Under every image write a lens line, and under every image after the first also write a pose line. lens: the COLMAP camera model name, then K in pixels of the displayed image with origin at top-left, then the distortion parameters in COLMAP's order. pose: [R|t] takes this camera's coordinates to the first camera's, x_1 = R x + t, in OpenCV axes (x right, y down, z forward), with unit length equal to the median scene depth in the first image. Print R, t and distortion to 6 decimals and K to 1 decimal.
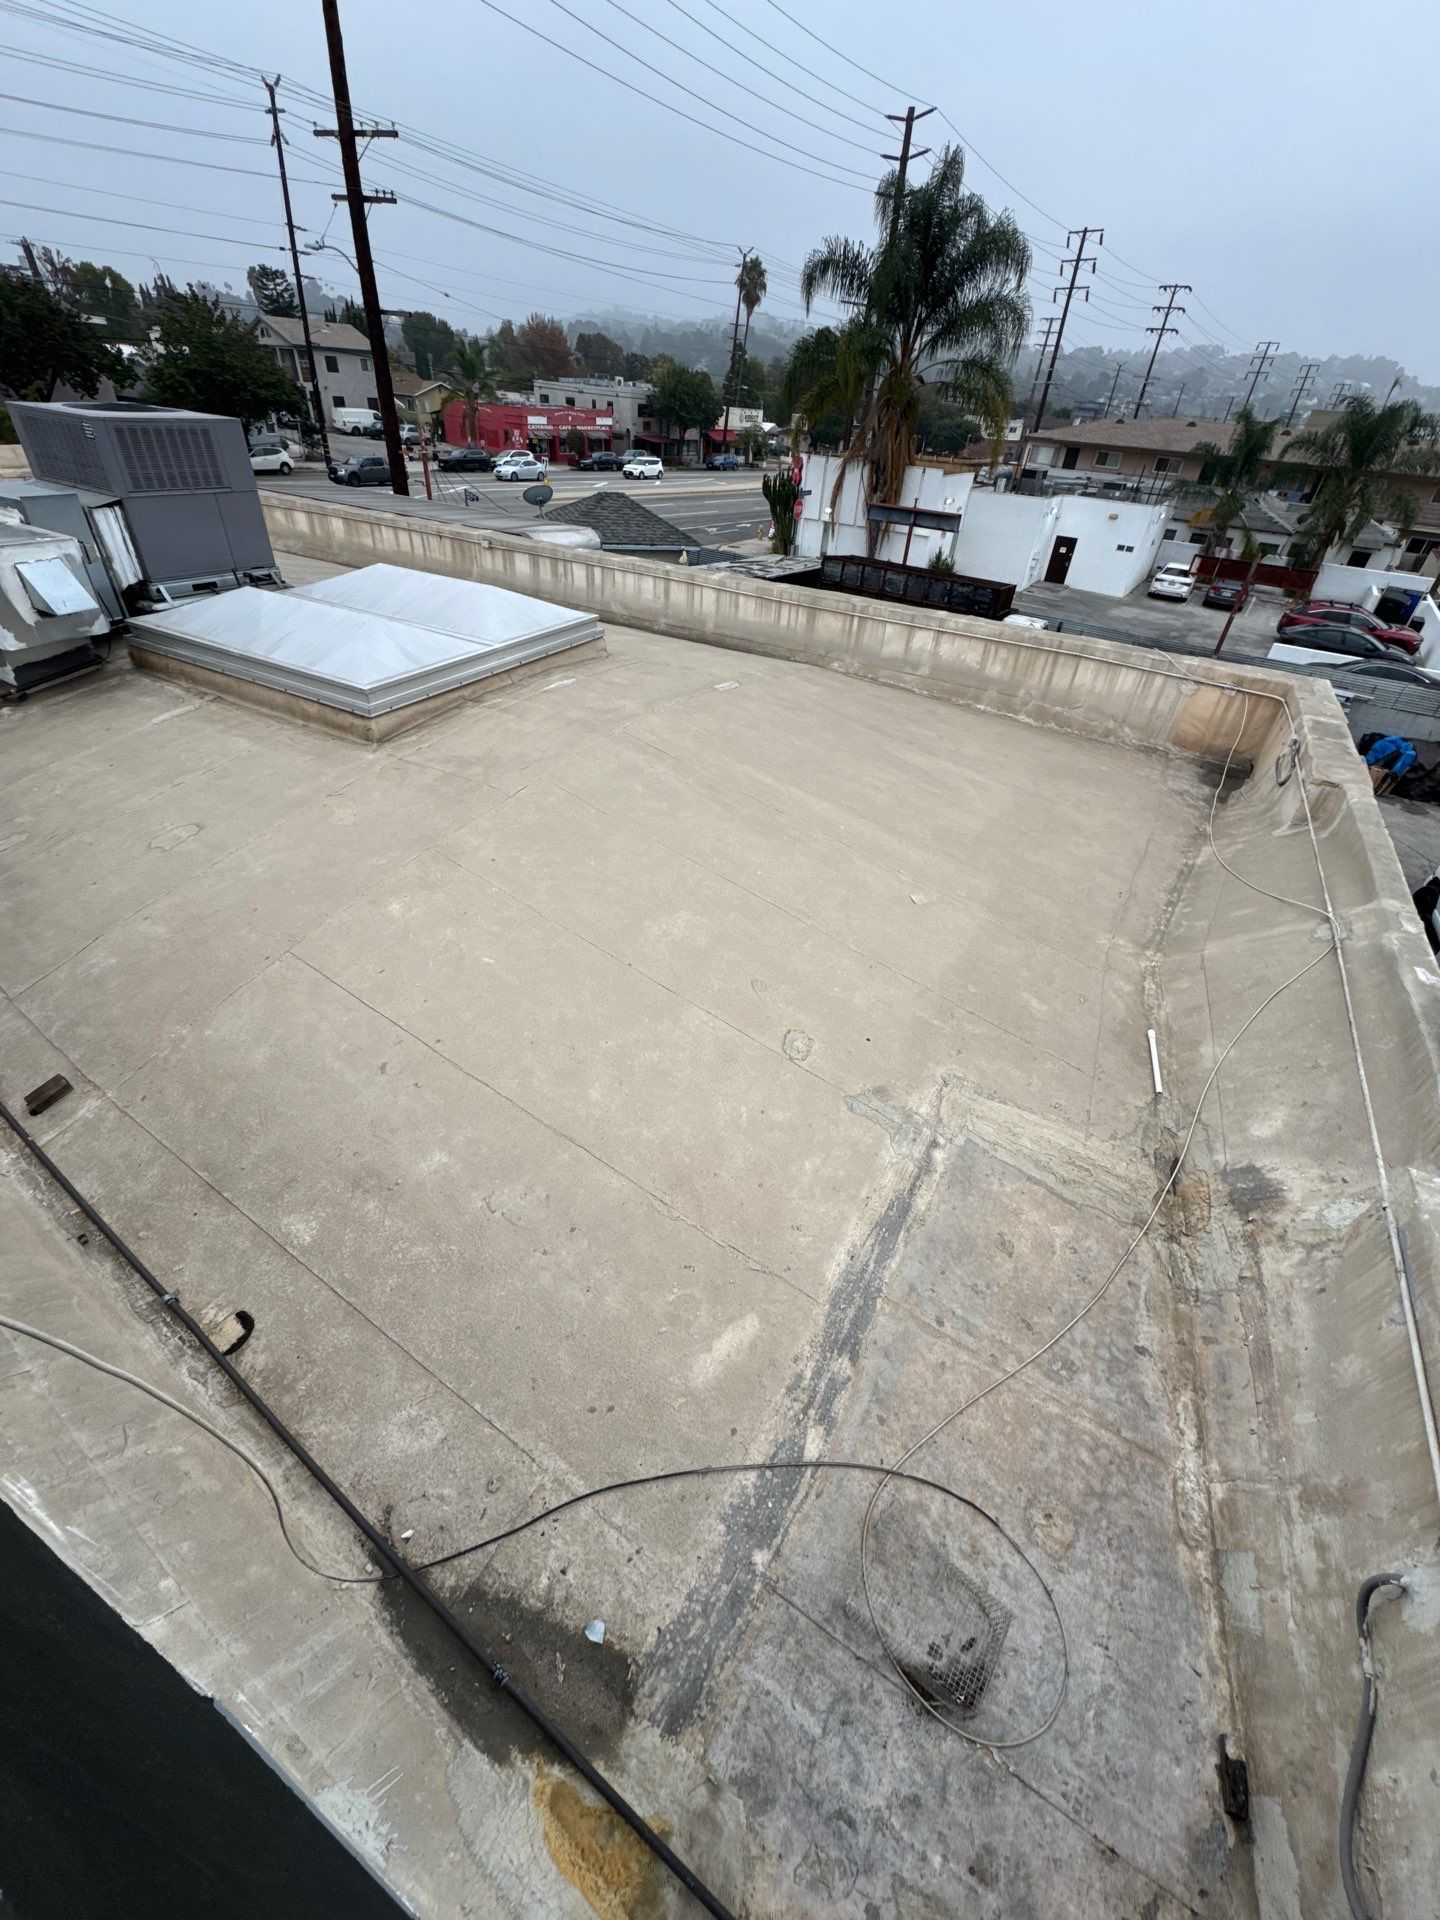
lens RADIAL K [[761.0, 0, 723.2], [0, 761.0, 956.0], [0, 0, 1]] dist [-0.000833, -0.000366]
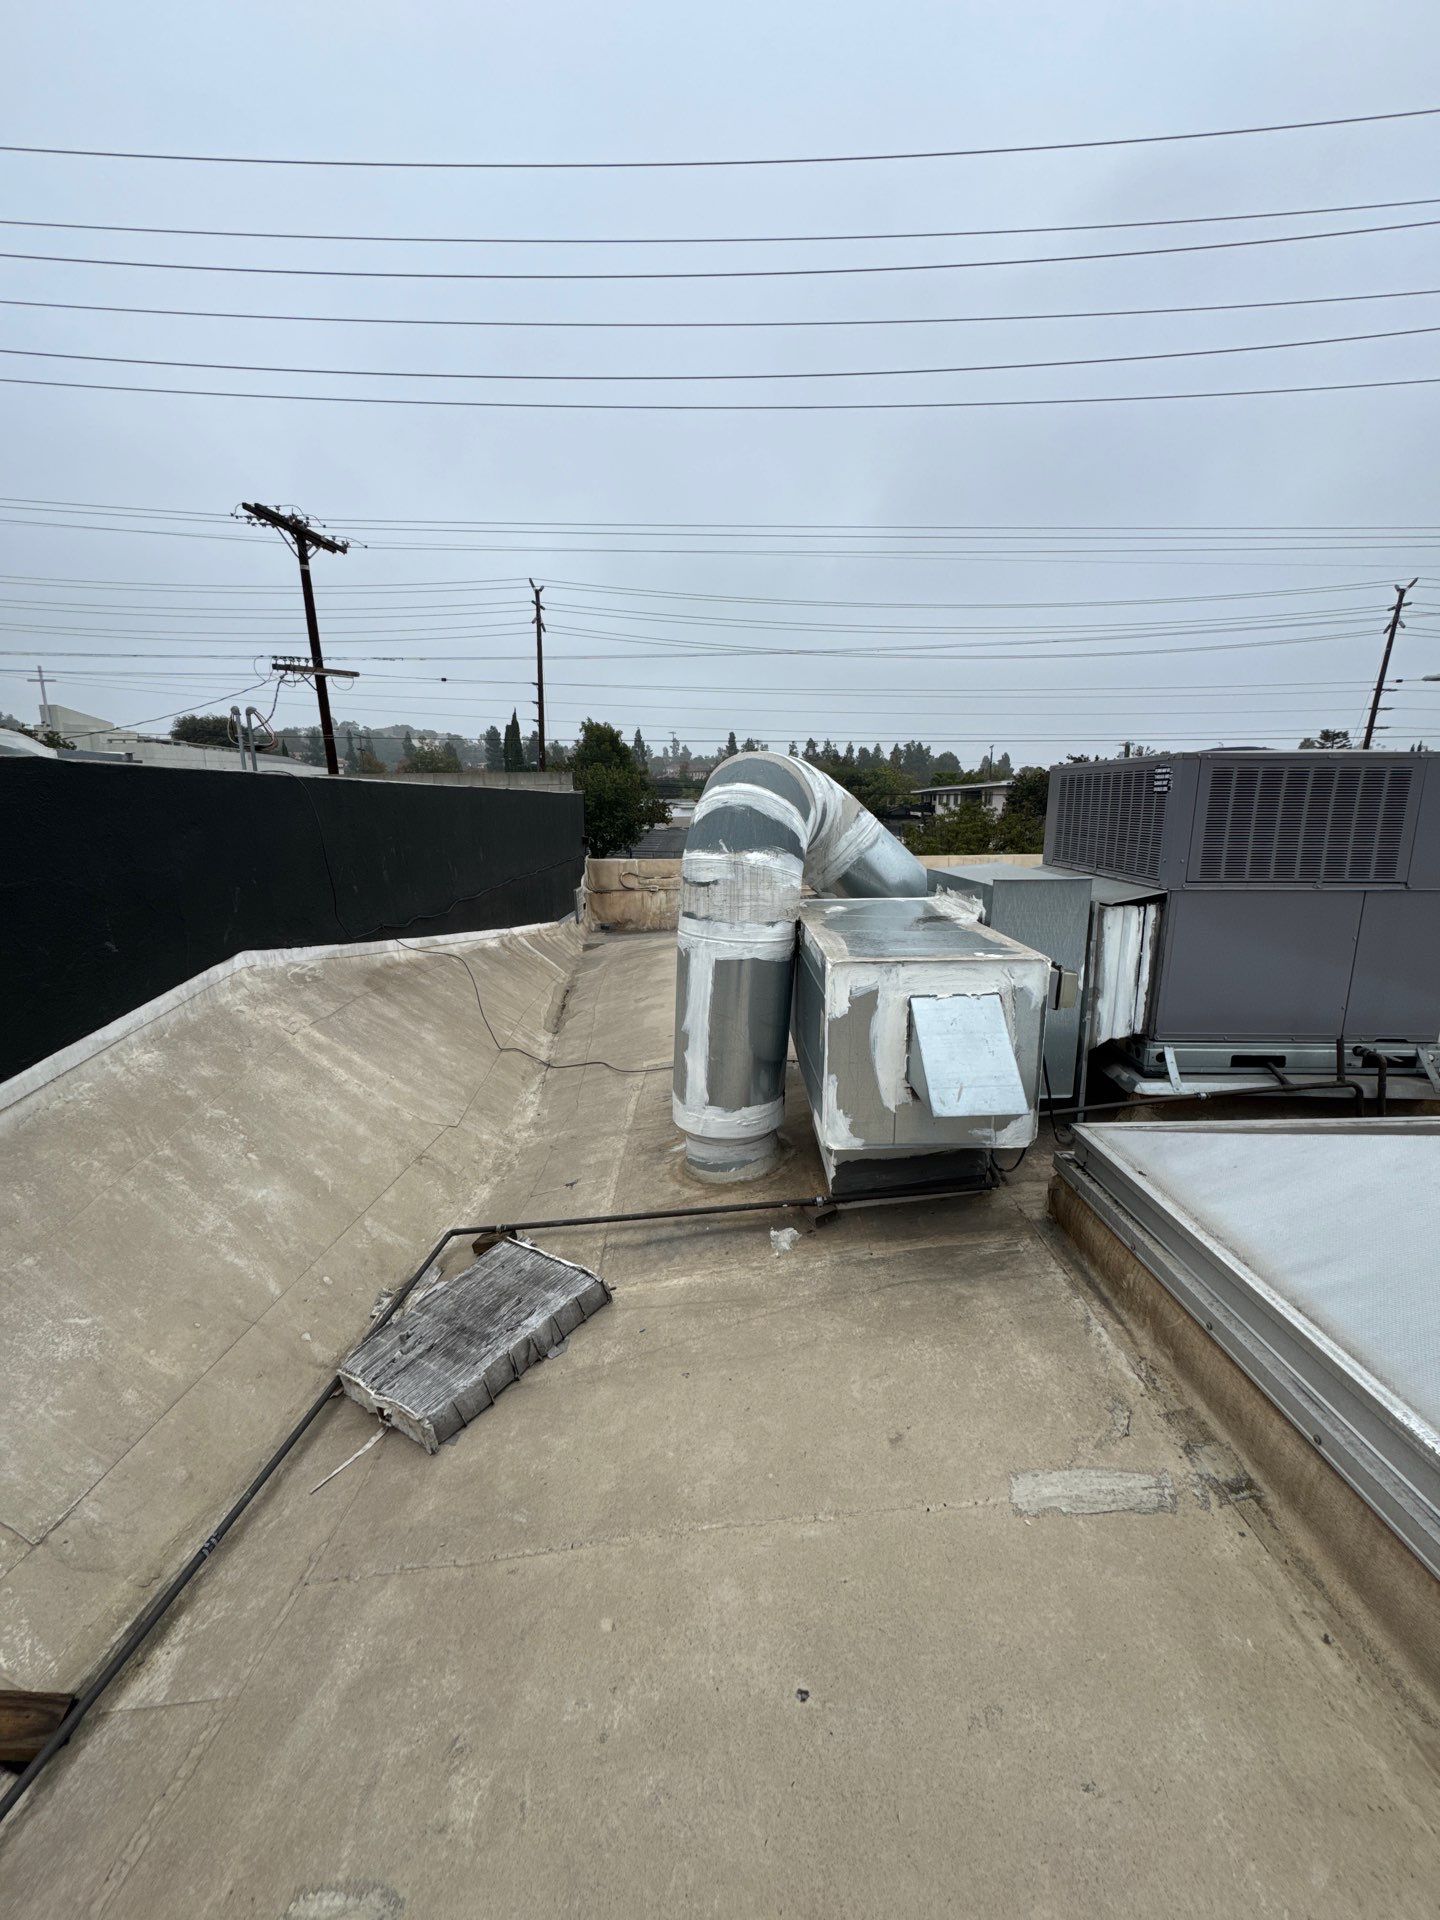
lens RADIAL K [[761.0, 0, 723.2], [0, 761.0, 956.0], [0, 0, 1]] dist [-0.000833, -0.000366]
pose [[0.477624, 0.102567, -0.872556, -0.508153], [-0.494349, 0.852398, -0.170402, -0.348212], [0.726288, 0.512735, 0.457830, 0.600569]]
